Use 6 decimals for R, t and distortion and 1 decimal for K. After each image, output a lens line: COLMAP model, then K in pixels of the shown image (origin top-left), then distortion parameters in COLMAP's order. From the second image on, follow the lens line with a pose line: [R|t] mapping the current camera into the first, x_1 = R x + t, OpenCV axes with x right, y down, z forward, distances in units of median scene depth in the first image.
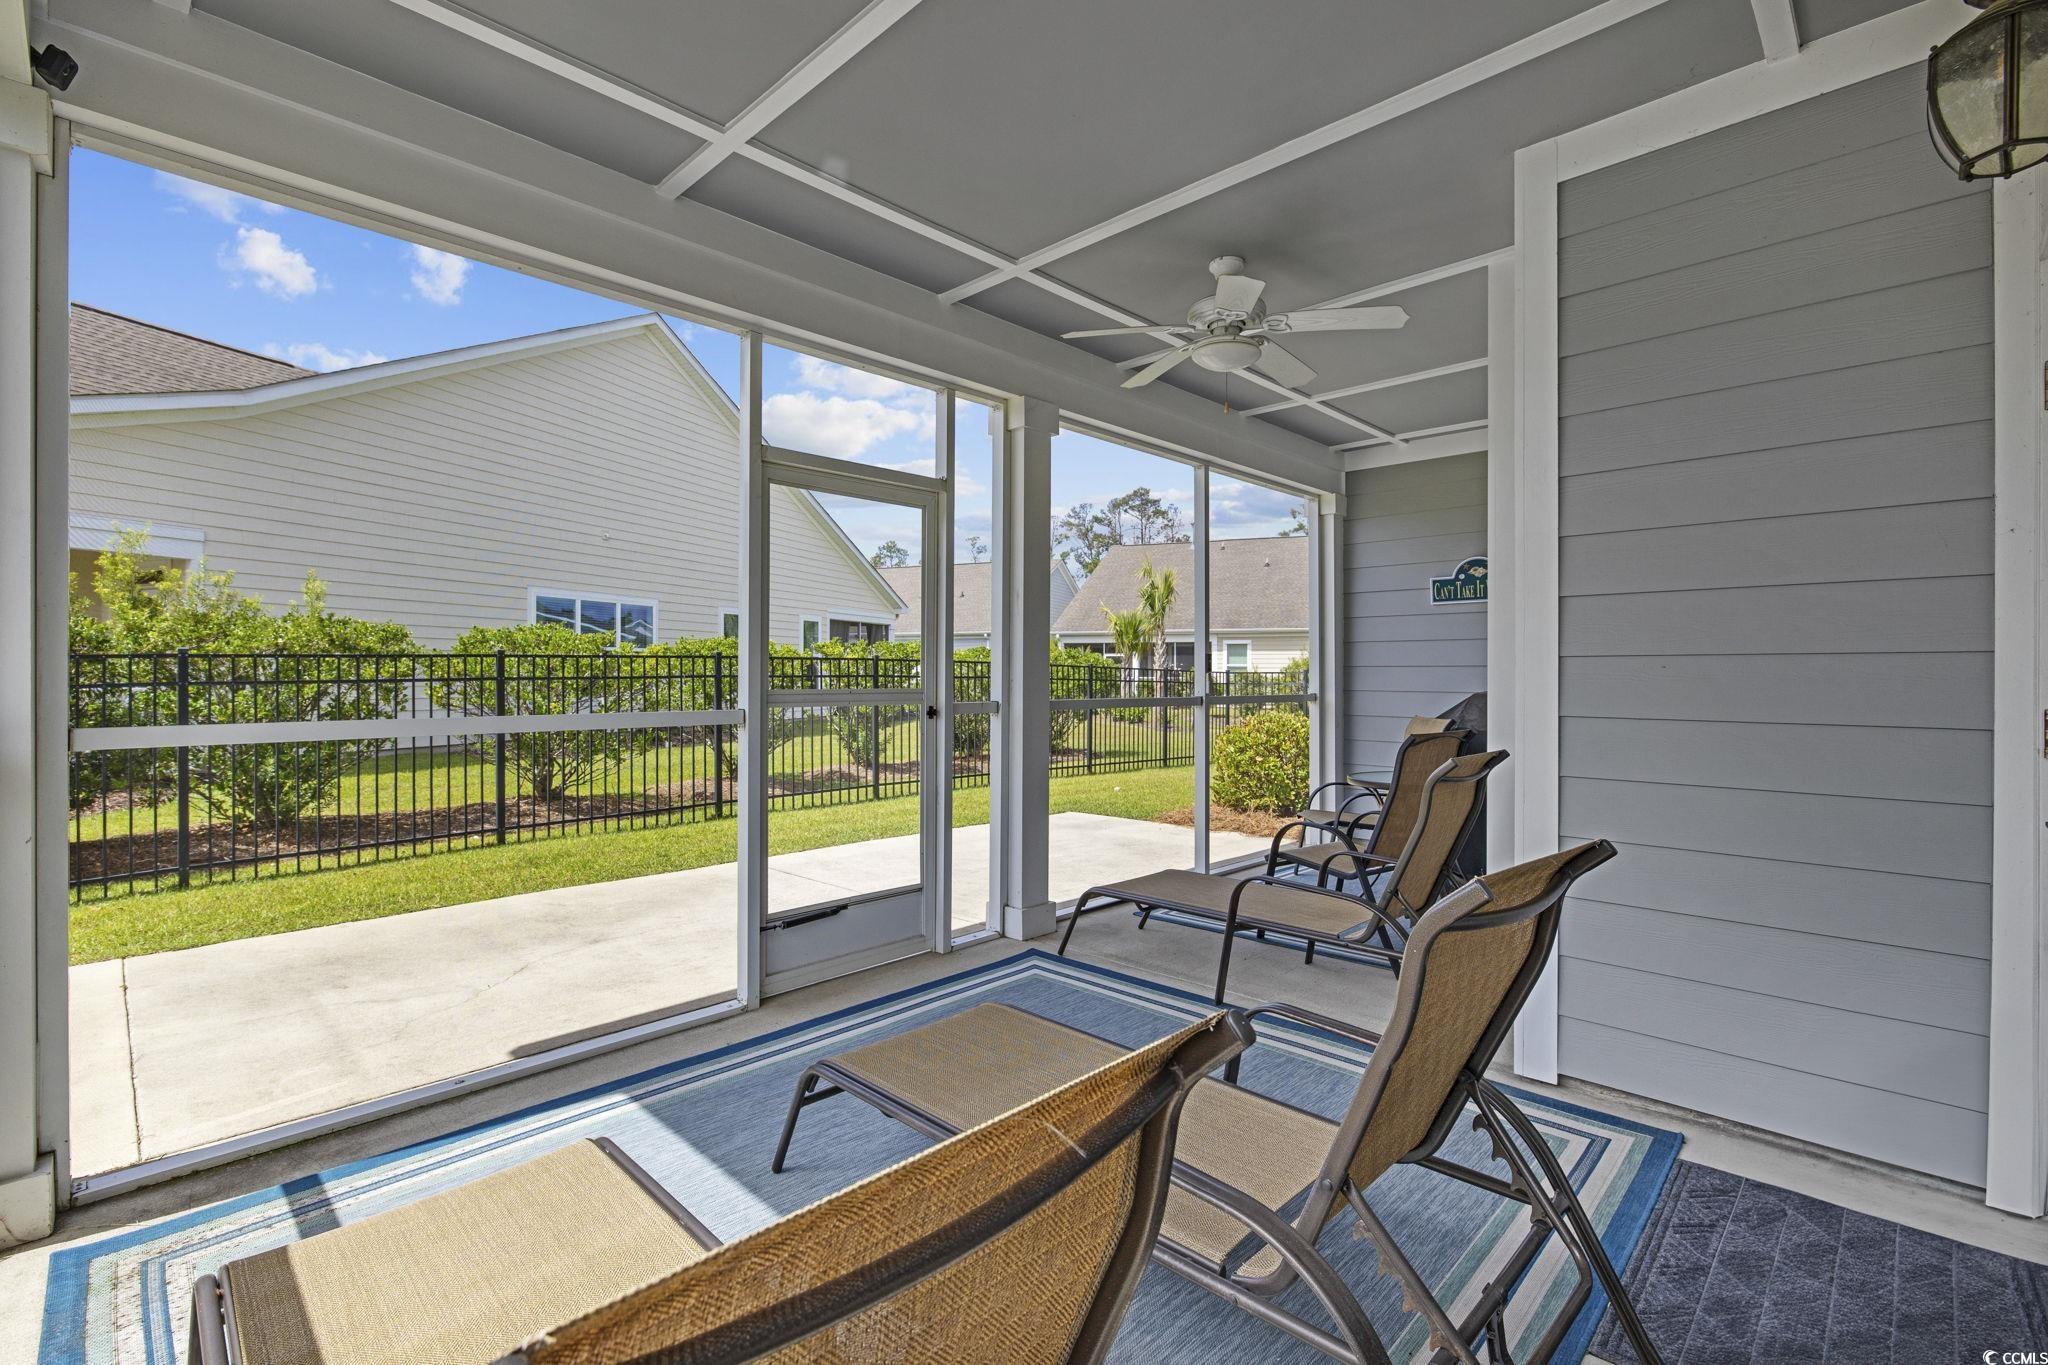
lens RADIAL K [[874.3, 0, 1016.8], [0, 874.3, 682.4], [0, 0, 1]] dist [-0.001297, -0.000425]
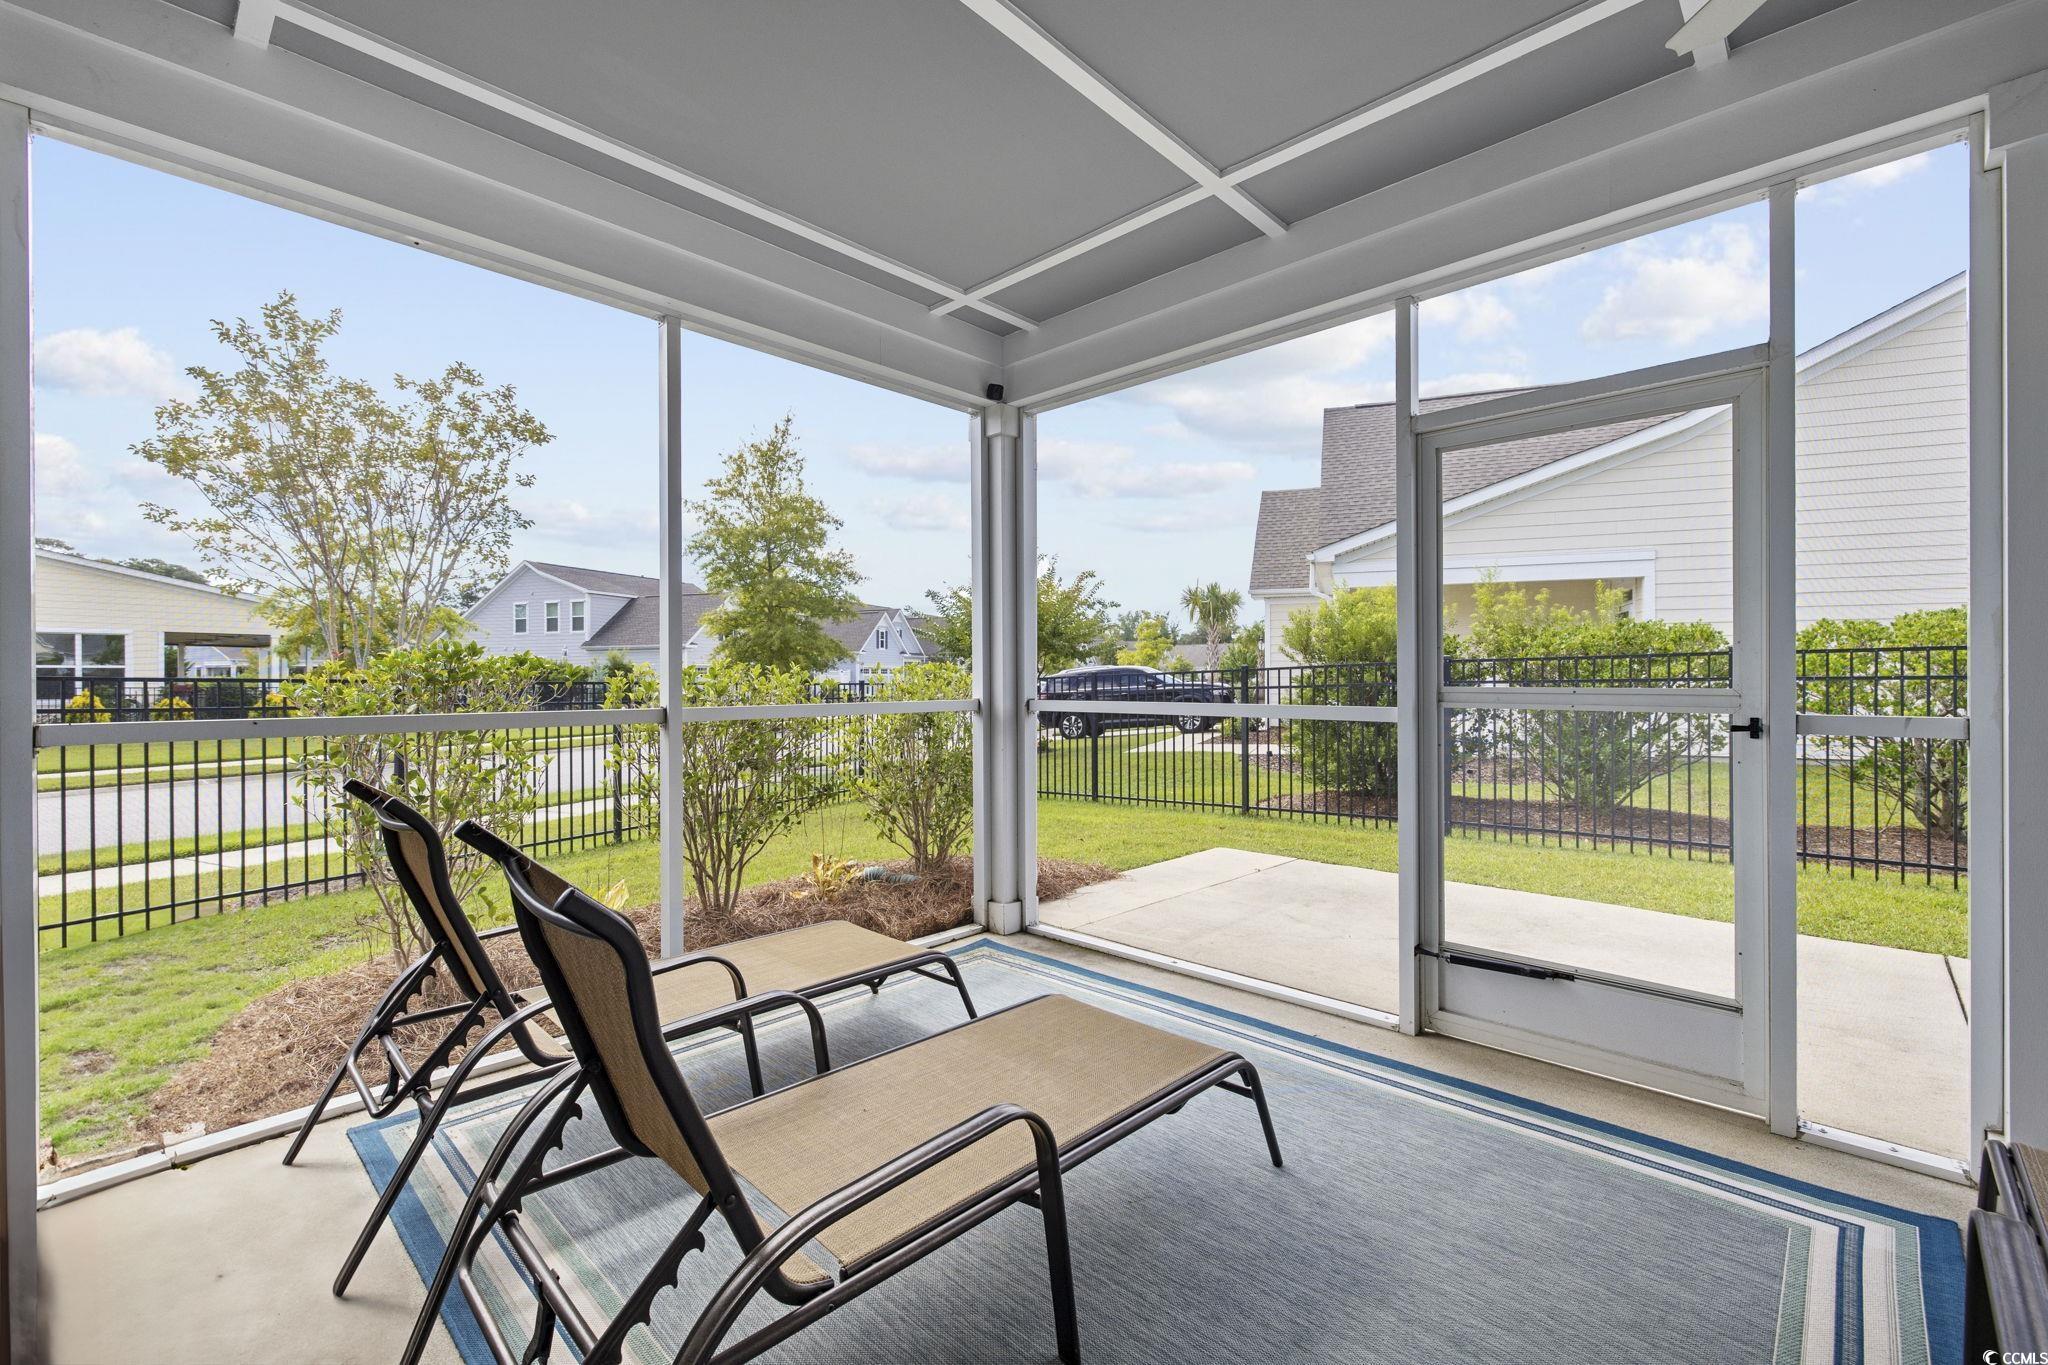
lens RADIAL K [[874.3, 0, 1024.5], [0, 874.3, 681.2], [0, 0, 1]] dist [-0.001297, -0.000425]
pose [[0.029146, 0.003358, -0.999570, 0.607201], [-0.003095, 0.999990, 0.003269, 0.001924], [0.999570, 0.002998, 0.029156, 0.575404]]
